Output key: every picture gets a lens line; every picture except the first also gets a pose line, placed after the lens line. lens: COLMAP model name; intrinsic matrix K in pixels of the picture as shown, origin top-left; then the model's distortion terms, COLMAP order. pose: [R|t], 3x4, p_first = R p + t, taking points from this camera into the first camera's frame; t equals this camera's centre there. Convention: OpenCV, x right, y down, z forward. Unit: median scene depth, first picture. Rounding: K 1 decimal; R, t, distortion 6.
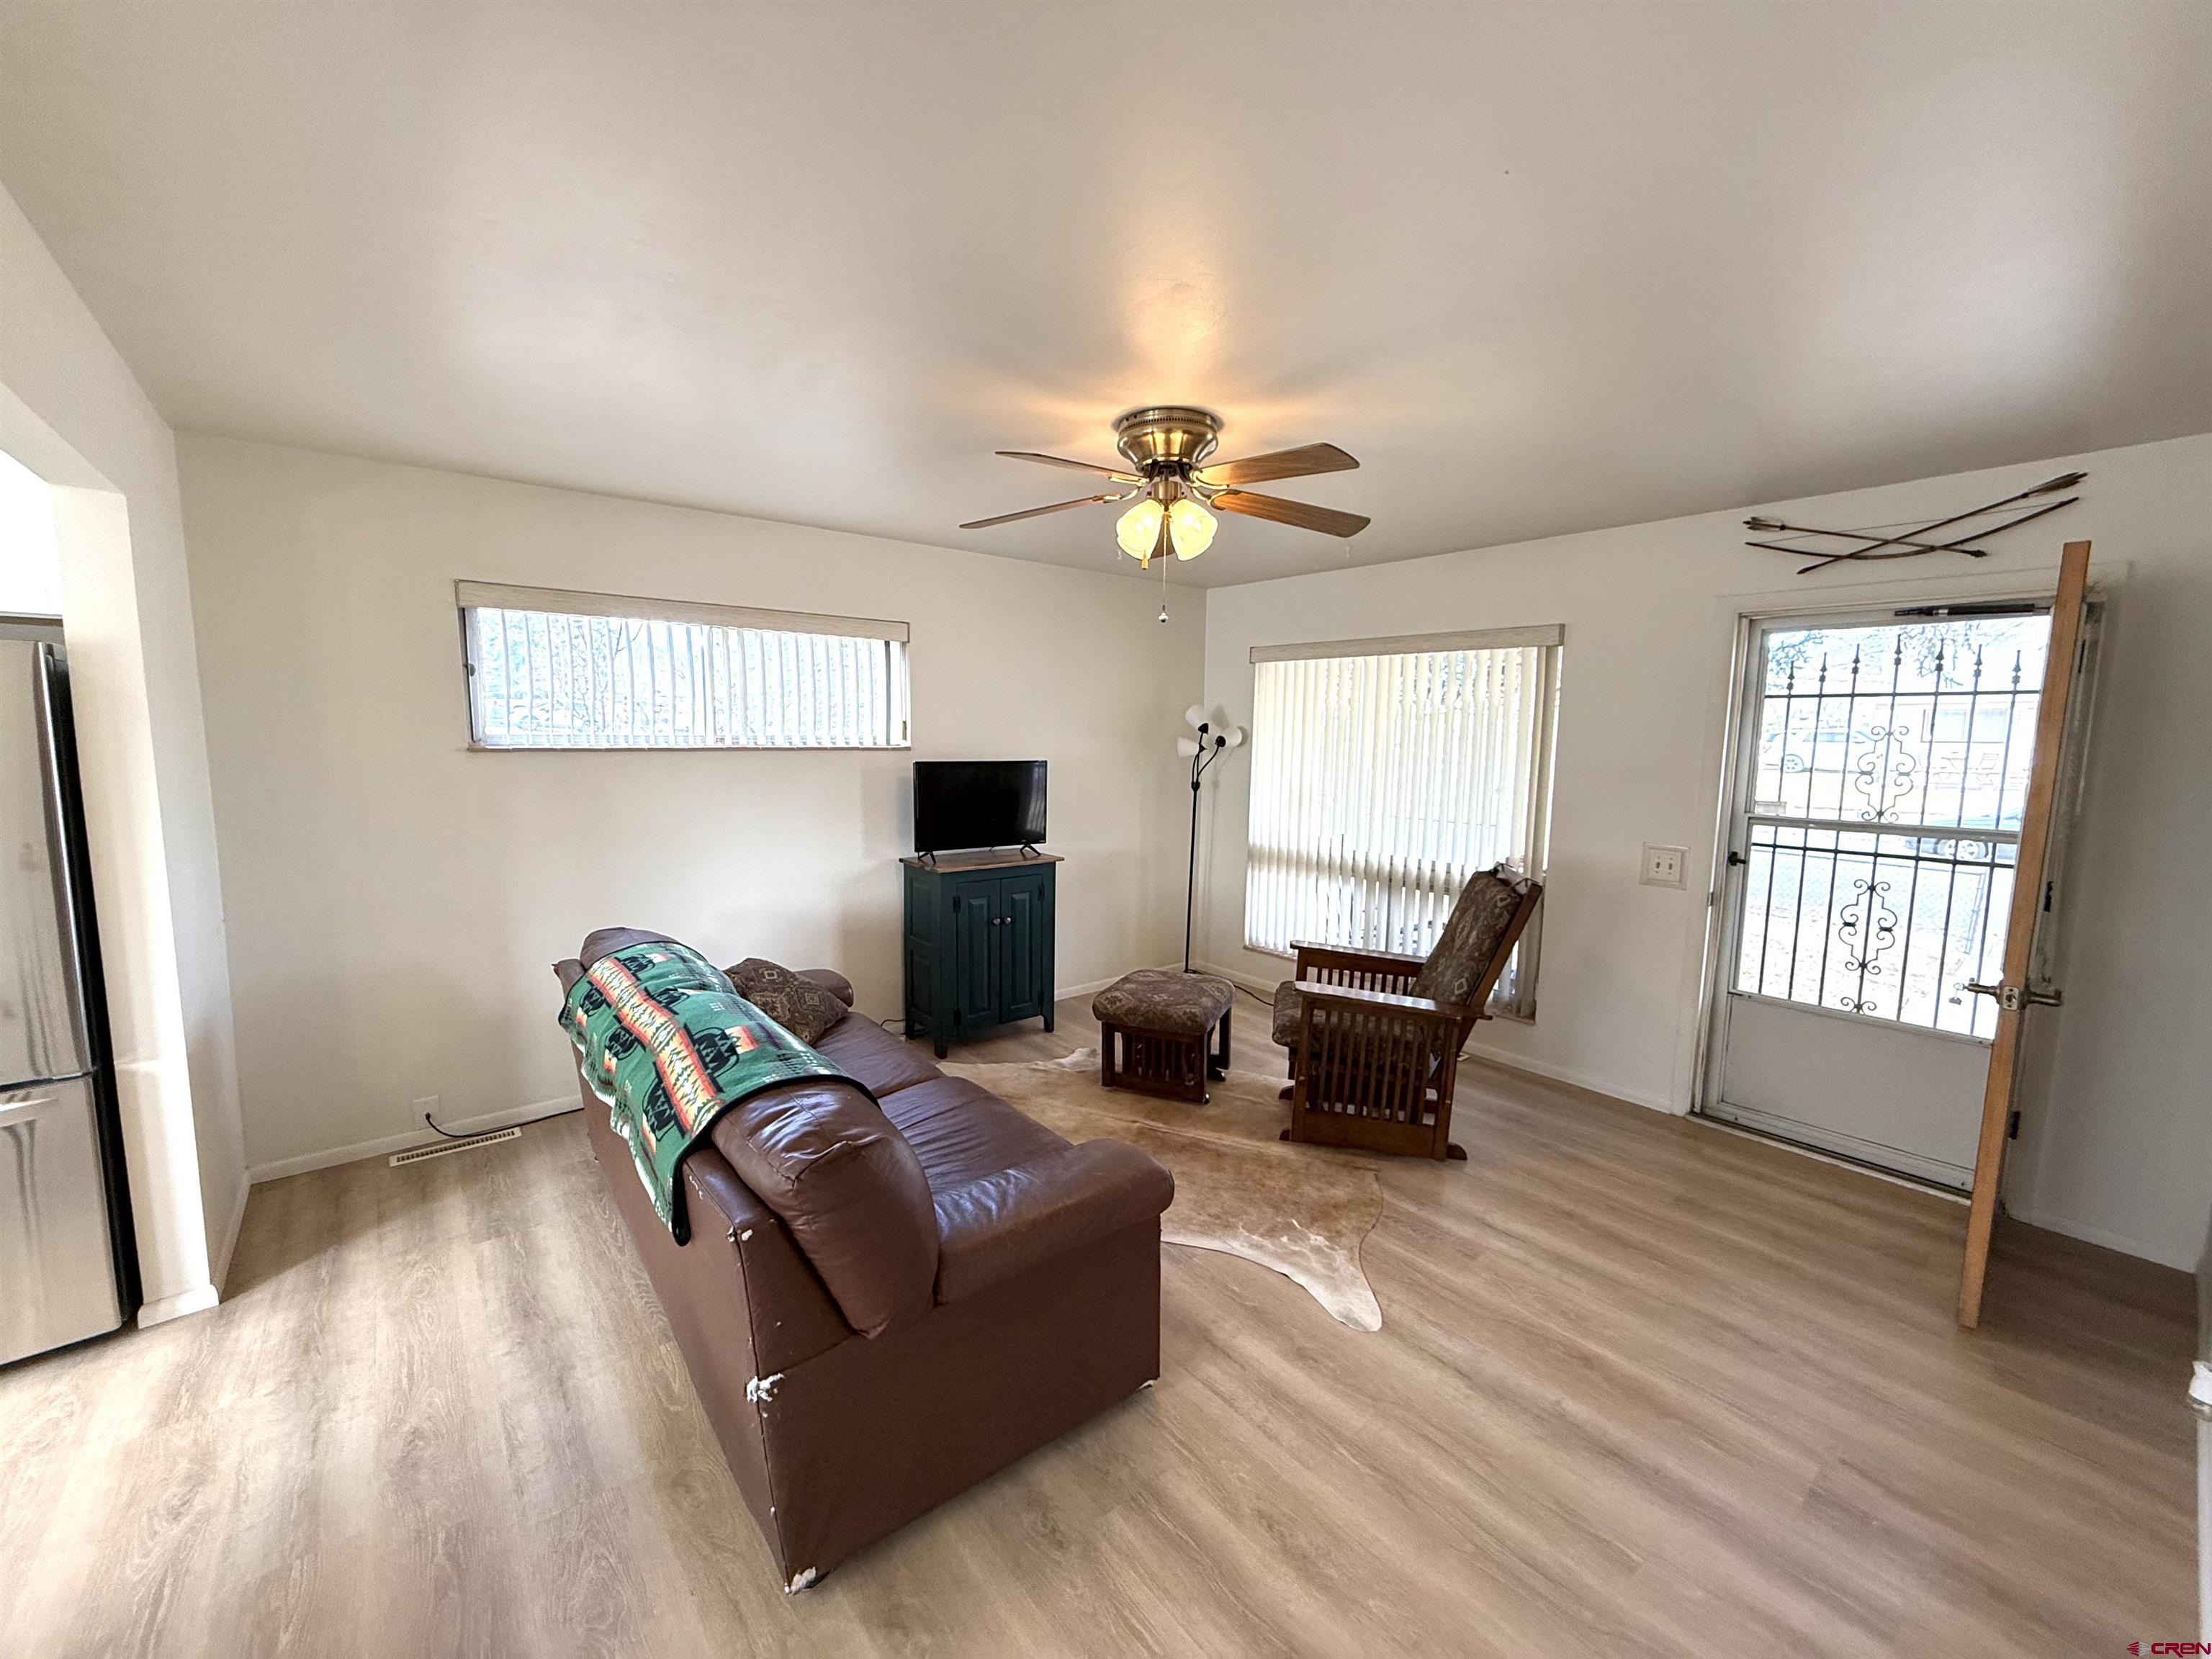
lens RADIAL K [[878.6, 0, 1093.5], [0, 878.6, 830.3], [0, 0, 1]] dist [0.002217, 0.000104]
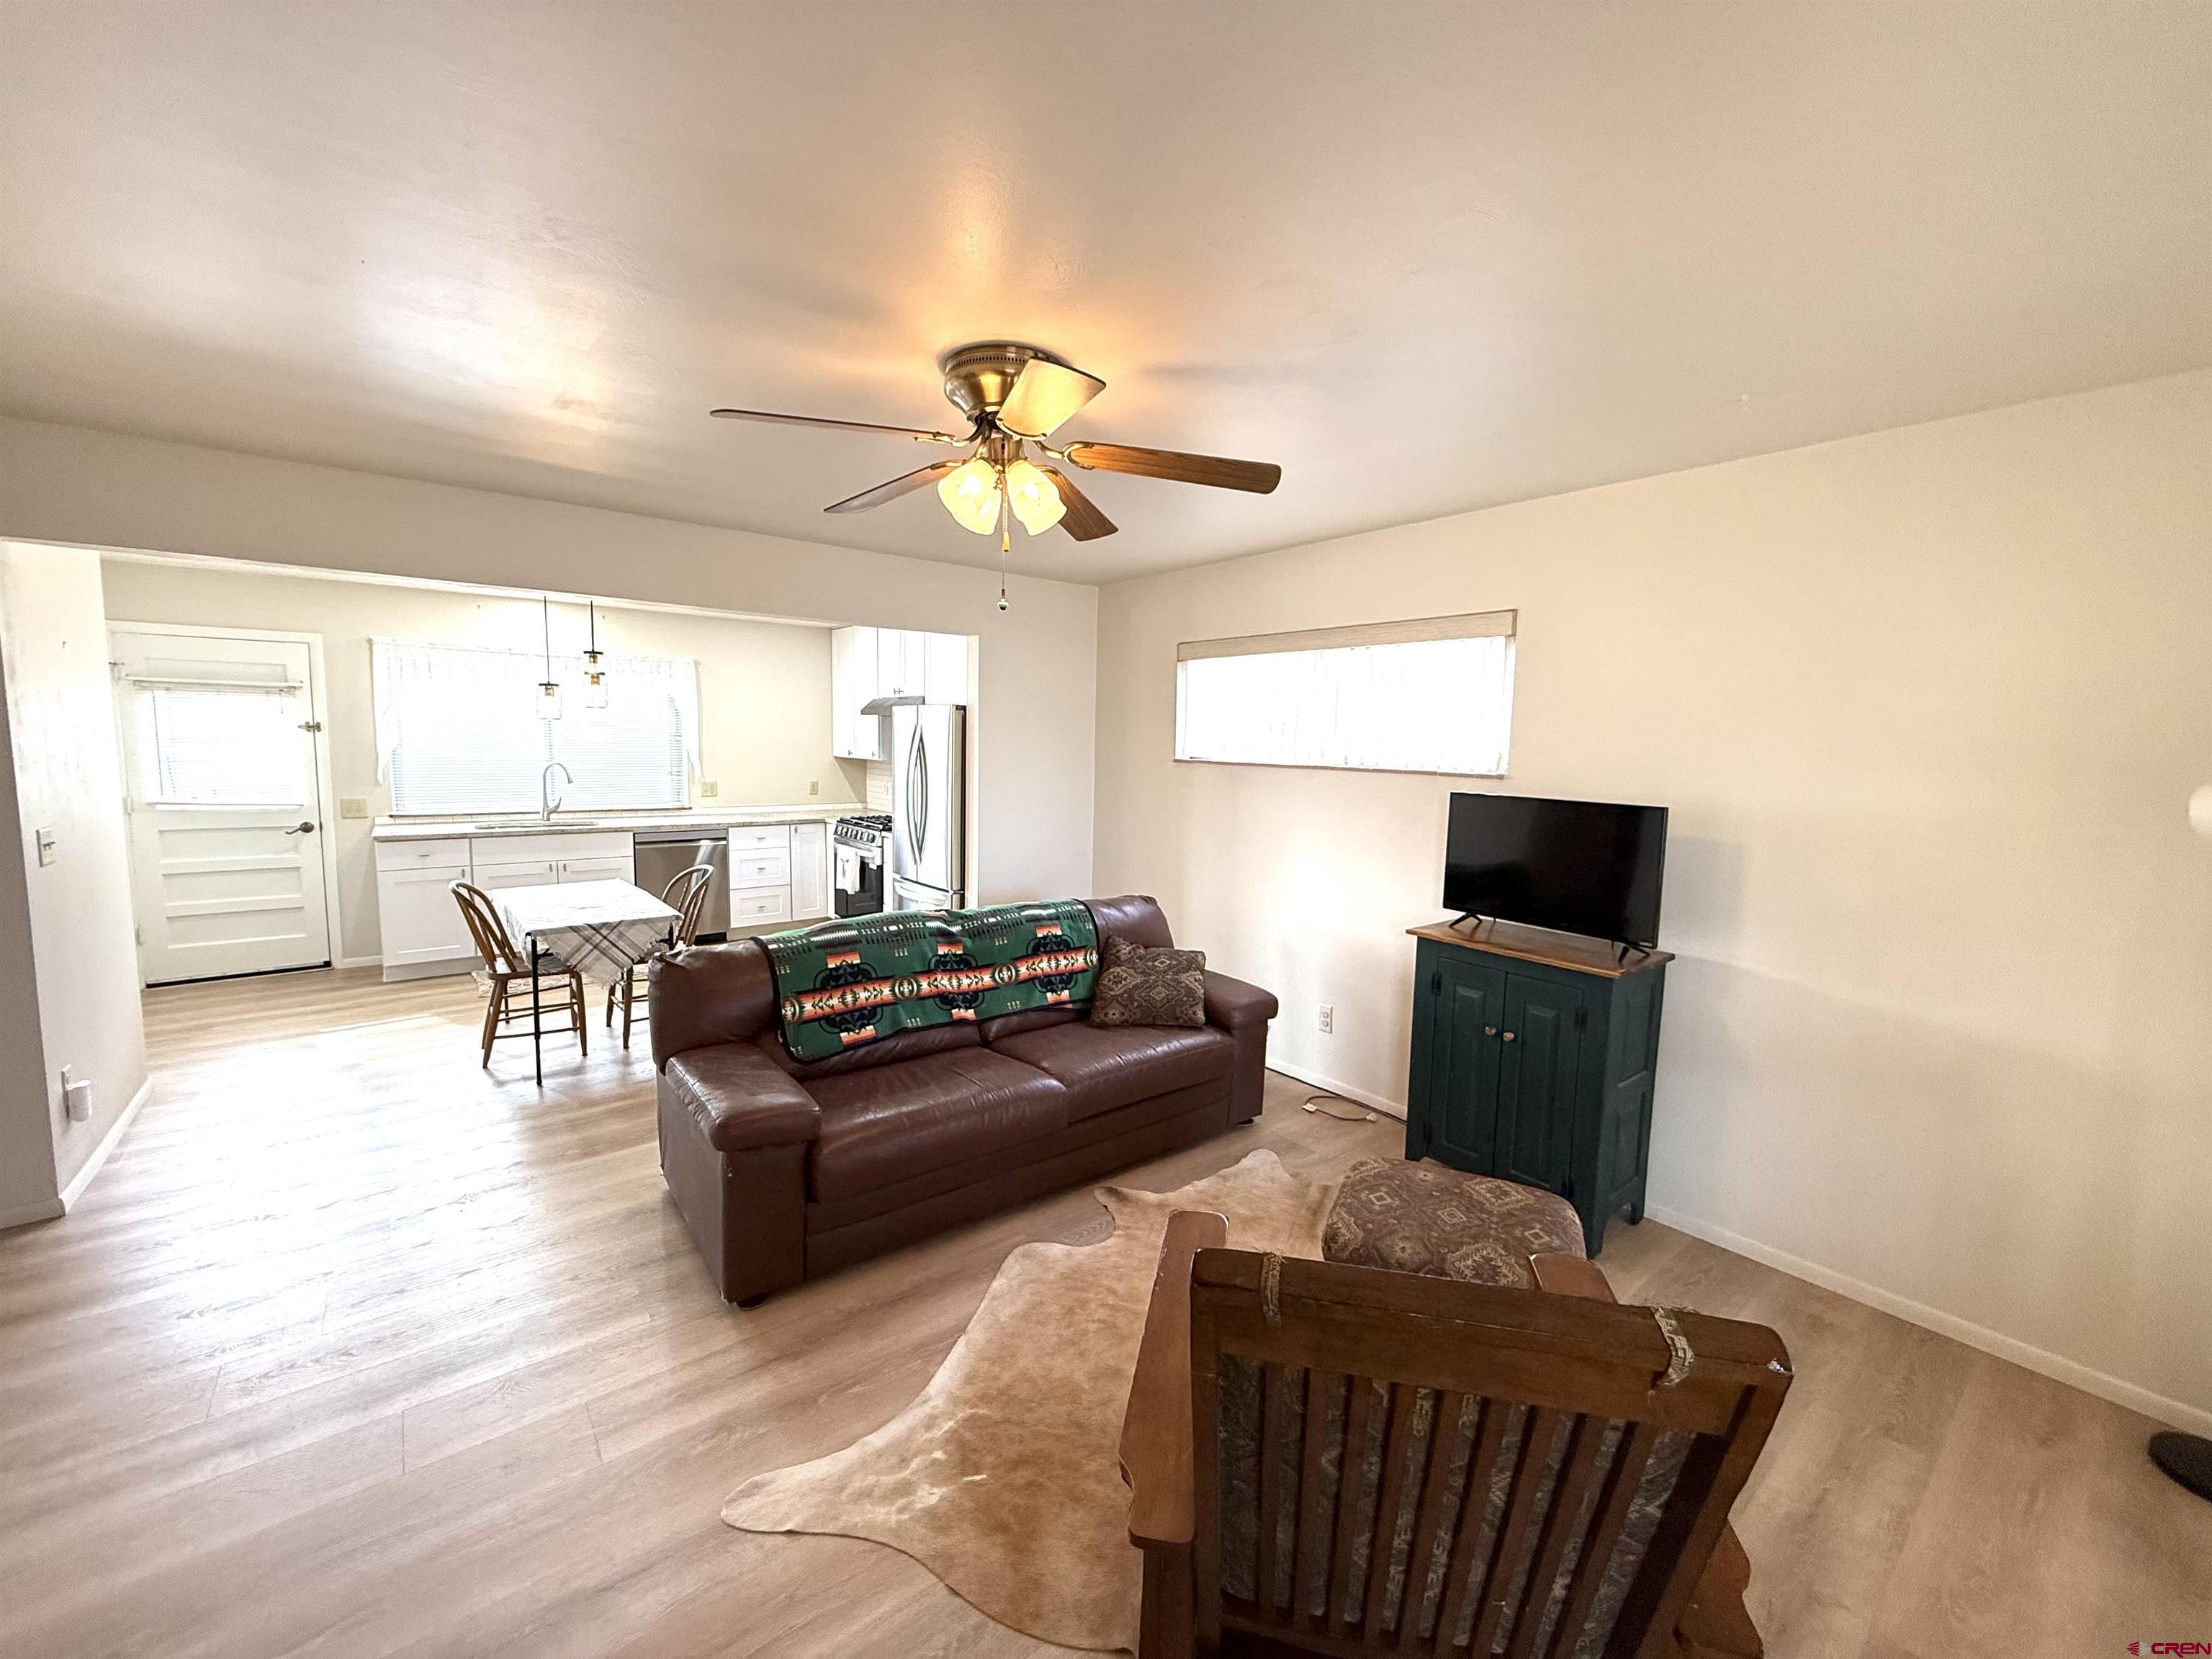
lens RADIAL K [[878.6, 0, 1093.5], [0, 878.6, 830.3], [0, 0, 1]] dist [0.002217, 0.000104]
pose [[-0.013721, 0.093584, -0.995517, 0.793587], [-0.132450, 0.986667, 0.094578, -0.104387], [0.991095, 0.133153, -0.001143, 0.960190]]
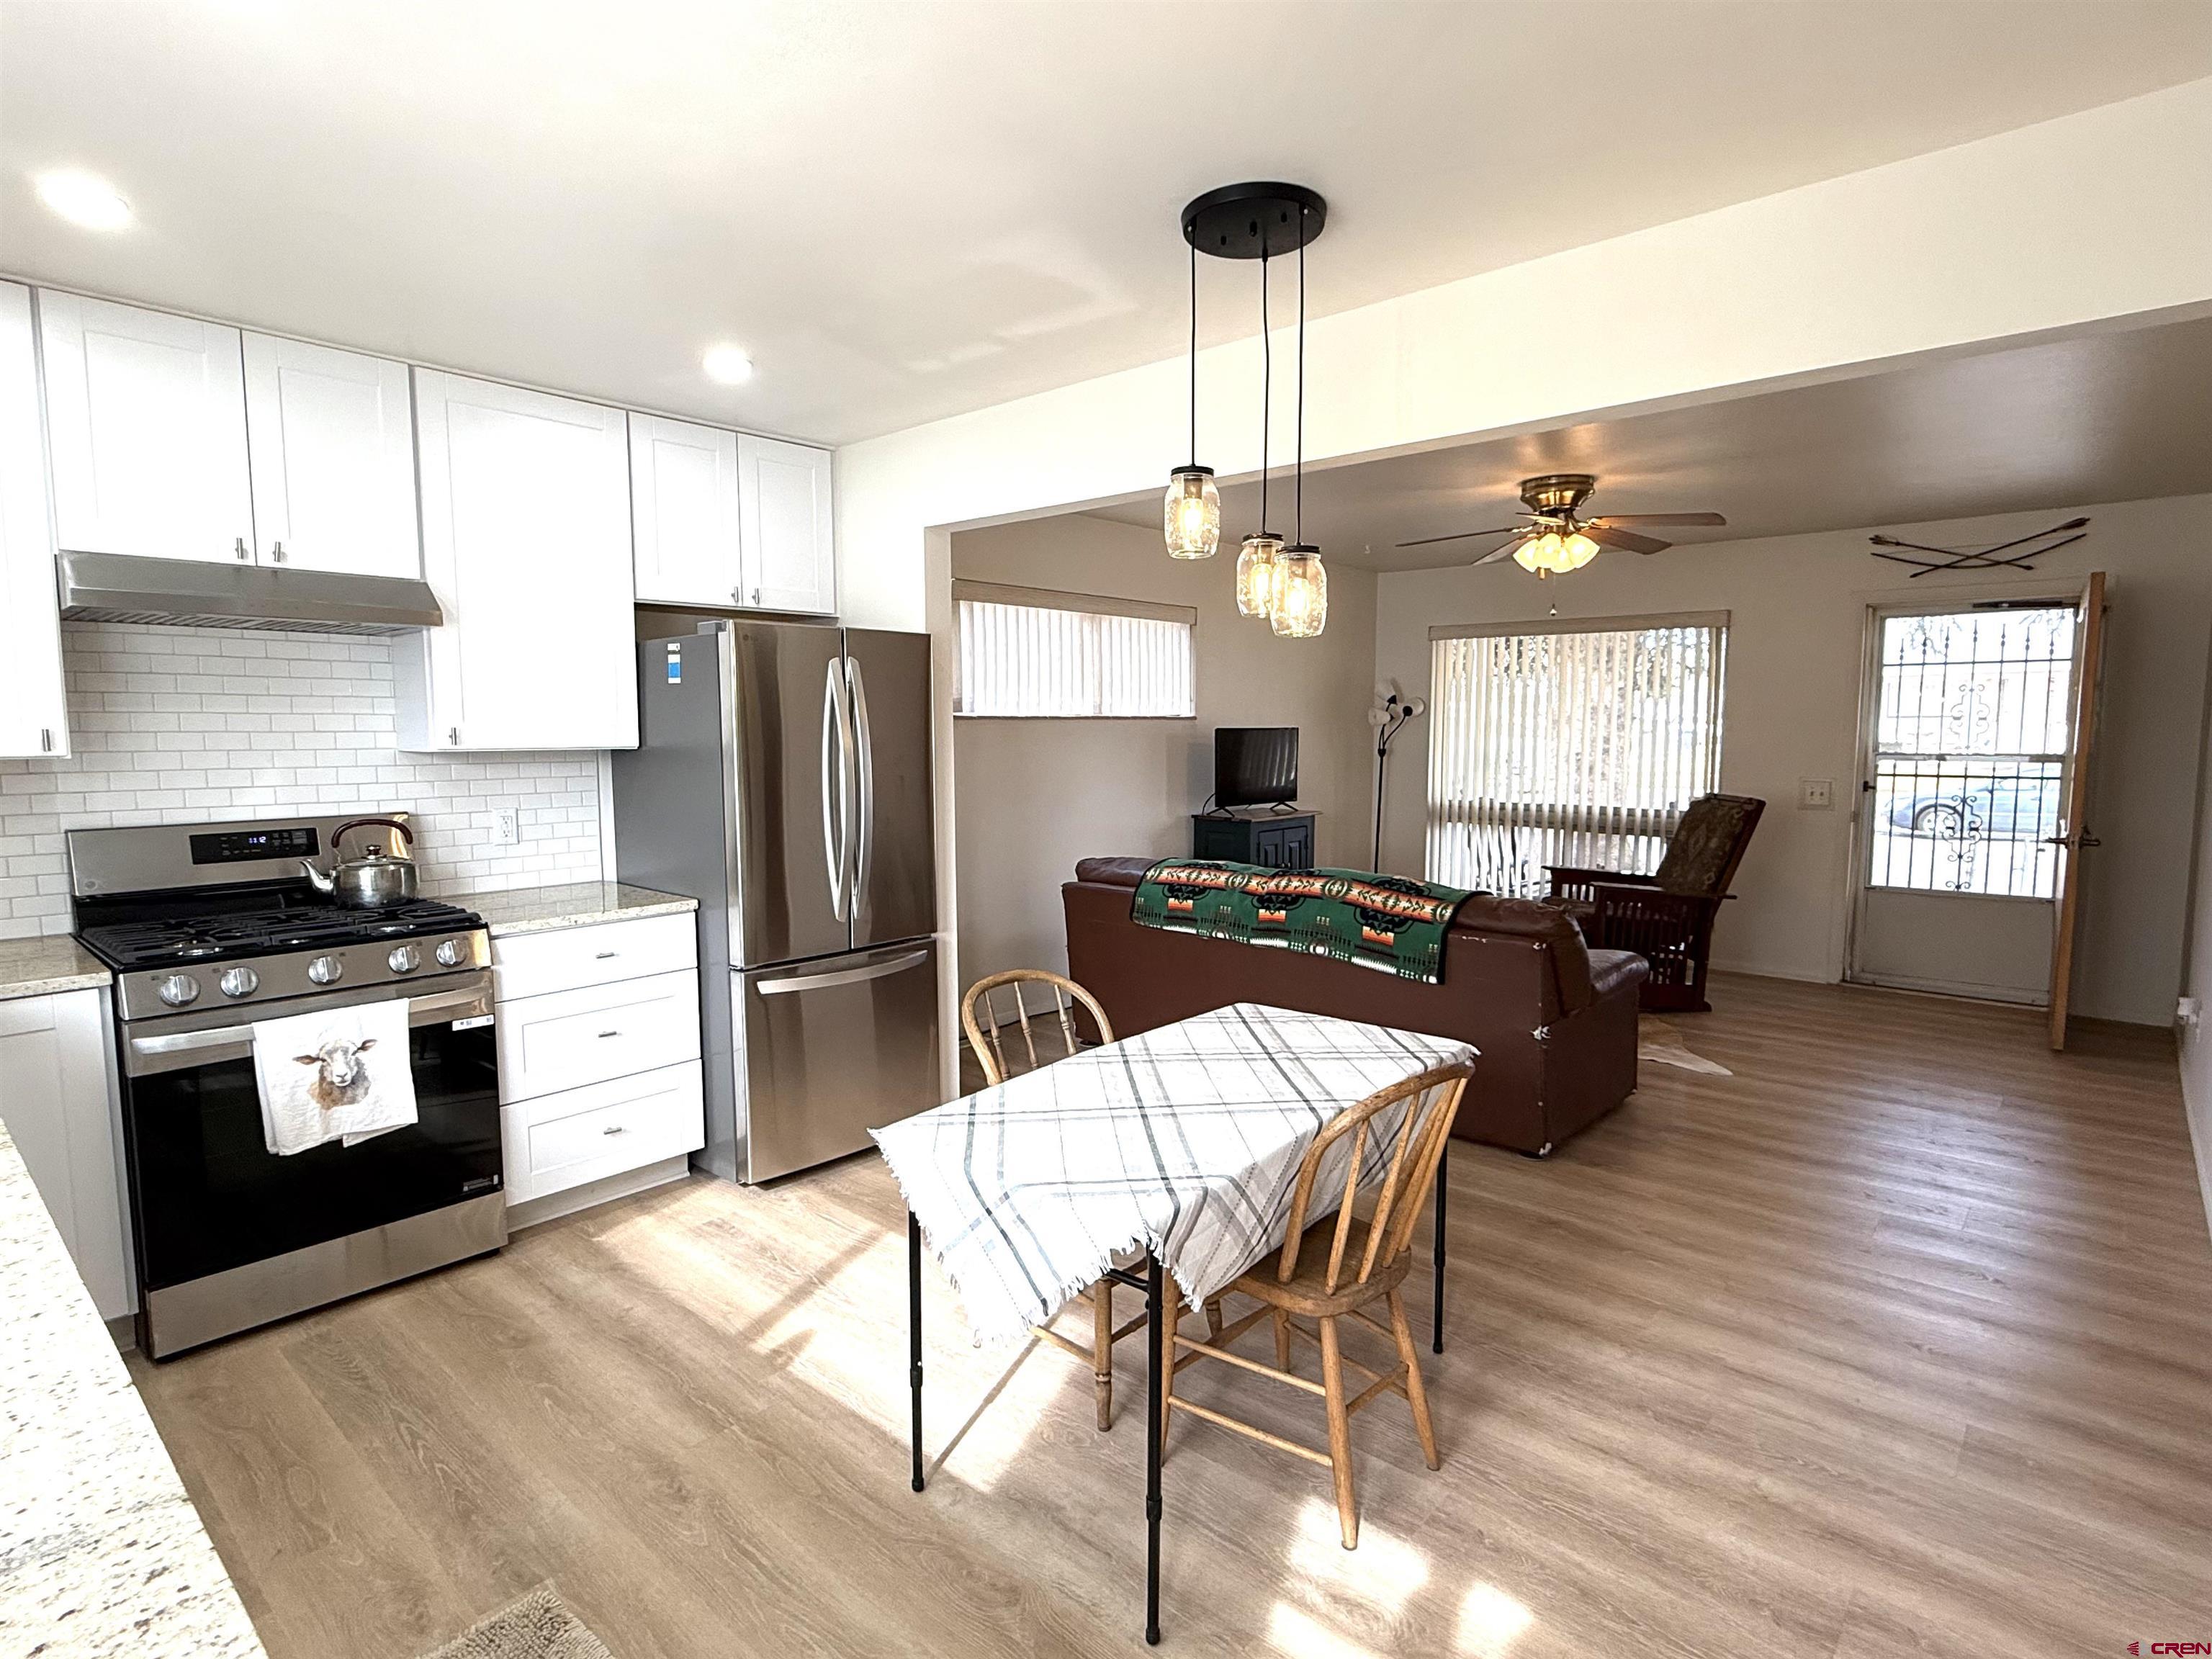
lens RADIAL K [[1125.2, 0, 1093.5], [0, 1125.2, 831.3], [0, 0, 1]] dist [0.000100, 0.000260]
pose [[0.988087, -0.030987, 0.150747, -0.831353], [0.033459, 0.999344, -0.013883, 0.102729], [-0.150218, 0.018761, 0.988475, -0.616971]]
